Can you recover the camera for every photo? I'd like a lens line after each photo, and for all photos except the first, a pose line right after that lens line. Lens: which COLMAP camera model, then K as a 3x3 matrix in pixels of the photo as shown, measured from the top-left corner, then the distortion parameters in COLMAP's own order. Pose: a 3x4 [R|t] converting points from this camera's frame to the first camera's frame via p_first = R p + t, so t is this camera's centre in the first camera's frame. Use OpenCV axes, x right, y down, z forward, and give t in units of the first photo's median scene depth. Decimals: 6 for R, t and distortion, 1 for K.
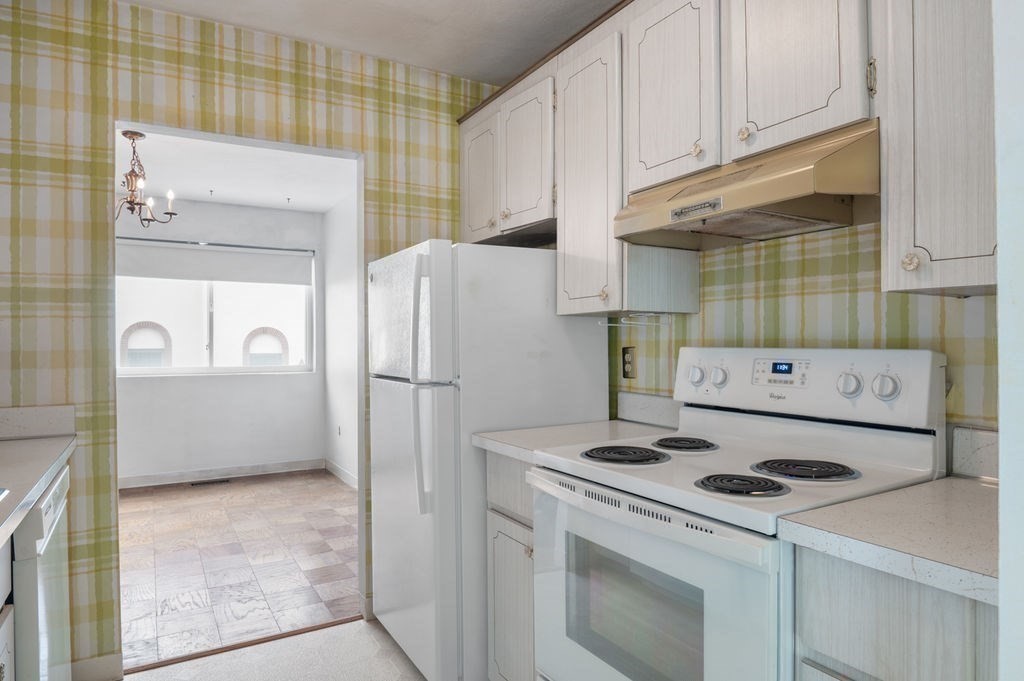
lens RADIAL K [[614.9, 0, 512.0], [0, 614.9, 340.5], [0, 0, 1]] dist [-0.025566, -0.001656]
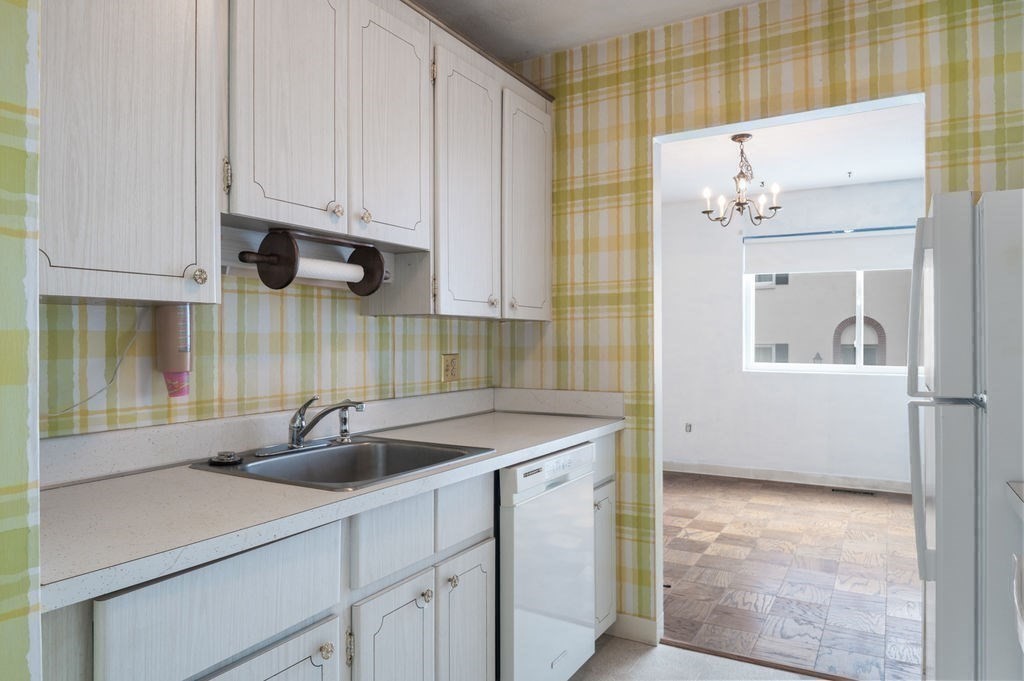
lens RADIAL K [[672.0, 0, 511.6], [0, 672.0, 337.5], [0, 0, 1]] dist [-0.006491, -0.005516]
pose [[0.495099, 0.001830, -0.868835, 0.245575], [0.005177, 0.999974, 0.005057, -0.006258], [0.868821, -0.007001, 0.495076, 0.147795]]
